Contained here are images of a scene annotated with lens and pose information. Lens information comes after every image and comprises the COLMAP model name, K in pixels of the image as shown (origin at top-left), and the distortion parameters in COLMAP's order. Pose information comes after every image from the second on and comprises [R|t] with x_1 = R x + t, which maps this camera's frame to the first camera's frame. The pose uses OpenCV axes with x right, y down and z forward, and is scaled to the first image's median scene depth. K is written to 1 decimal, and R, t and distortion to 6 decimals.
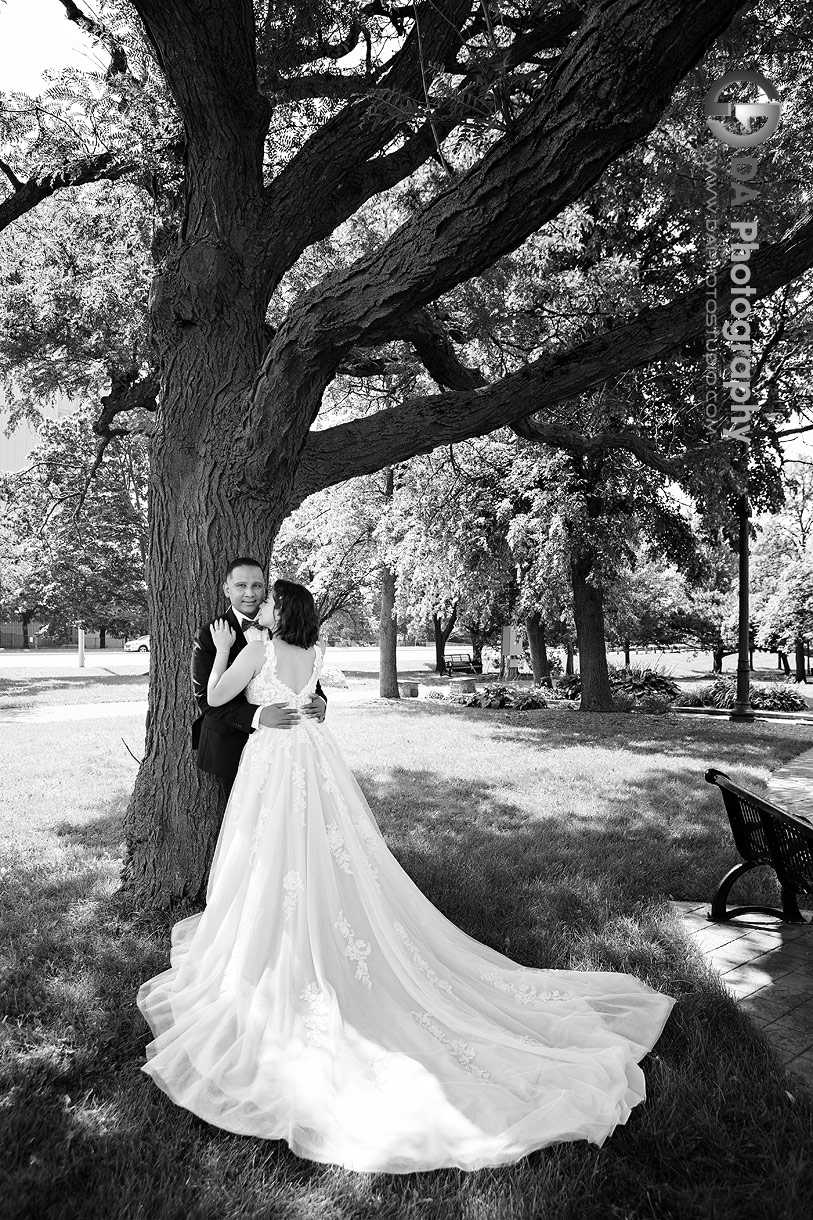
lens RADIAL K [[884.4, 0, 406.5], [0, 884.4, 610.0], [0, 0, 1]] dist [-0.105929, 0.120778]
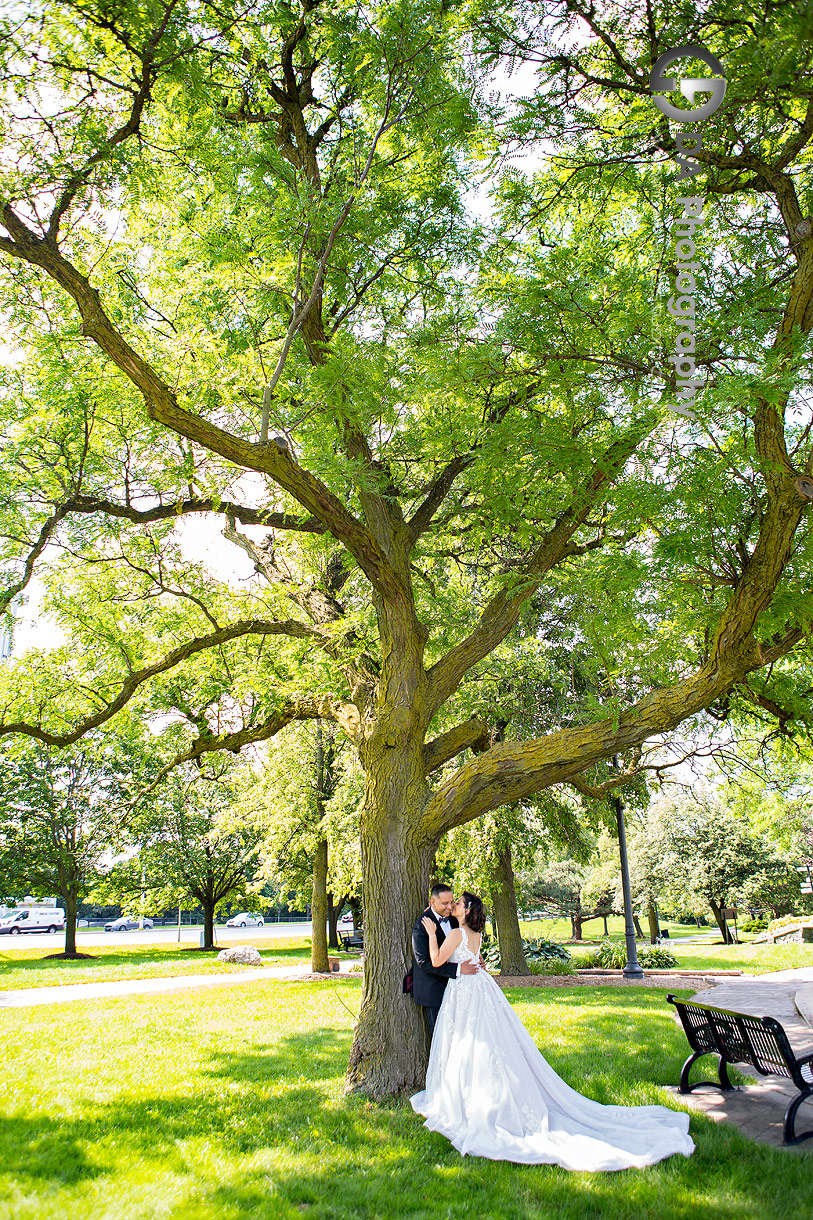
lens RADIAL K [[884.4, 0, 406.5], [0, 884.4, 610.0], [0, 0, 1]] dist [-0.105929, 0.120778]
pose [[0.983413, 0.029414, 0.178979, -0.161490], [0.024656, 0.955925, -0.292574, -0.017802], [-0.179696, 0.292134, 0.939344, -0.240250]]
